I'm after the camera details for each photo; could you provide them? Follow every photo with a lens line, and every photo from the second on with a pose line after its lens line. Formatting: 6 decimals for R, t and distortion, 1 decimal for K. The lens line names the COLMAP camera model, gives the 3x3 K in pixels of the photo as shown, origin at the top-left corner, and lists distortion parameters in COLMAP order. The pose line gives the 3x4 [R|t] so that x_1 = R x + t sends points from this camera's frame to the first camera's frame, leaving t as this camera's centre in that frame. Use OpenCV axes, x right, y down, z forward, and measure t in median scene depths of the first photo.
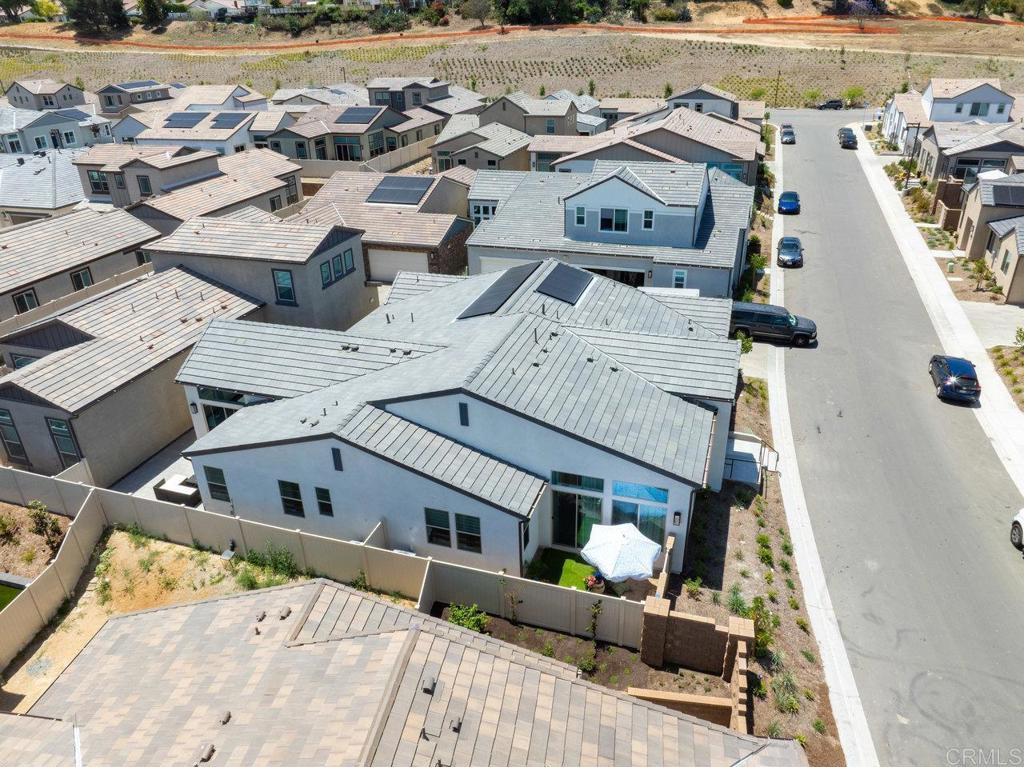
lens RADIAL K [[717.8, 0, 516.7], [0, 717.8, 383.6], [0, 0, 1]] dist [-0.044084, 0.019626]
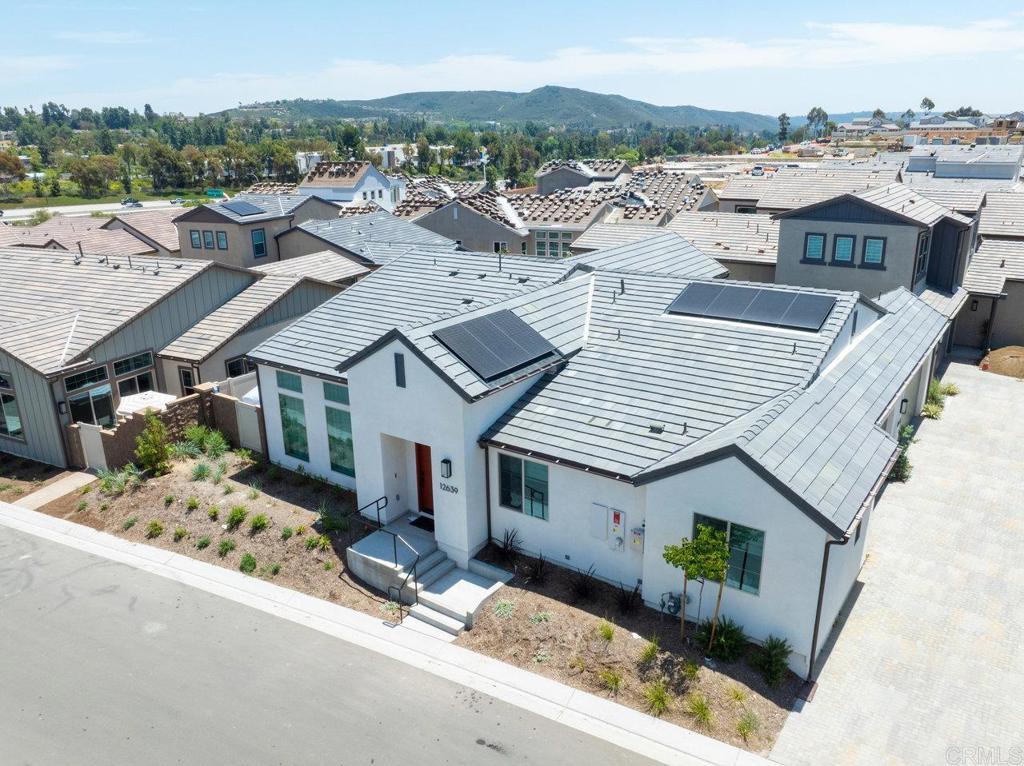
lens RADIAL K [[779.2, 0, 490.4], [0, 779.2, 382.5], [0, 0, 1]] dist [-0.042427, 0.004945]
pose [[-0.316761, 0.321449, -0.892375, 0.407834], [-0.401001, 0.807223, 0.433117, -0.157010], [0.859570, 0.495038, -0.126795, 0.522745]]
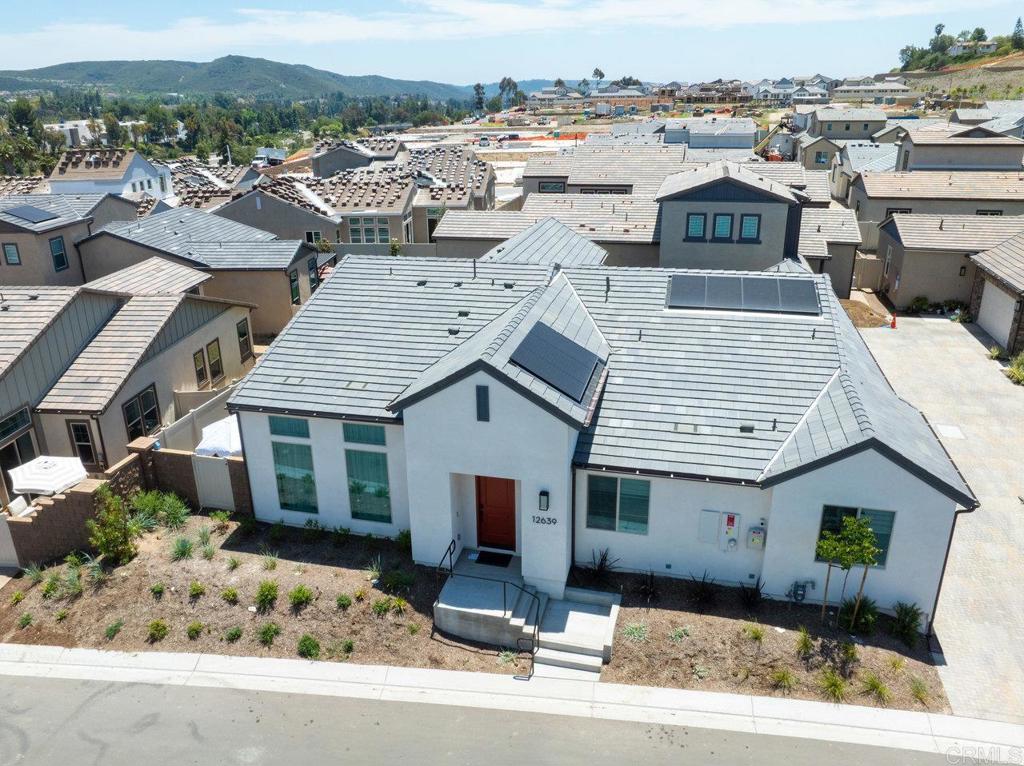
lens RADIAL K [[767.8, 0, 482.3], [0, 767.8, 381.9], [0, 0, 1]] dist [-0.044326, 0.015859]
pose [[0.046423, 0.374007, -0.926263, 0.396116], [-0.430041, 0.844419, 0.319407, -0.107326], [0.901615, 0.383504, 0.200039, 0.389750]]
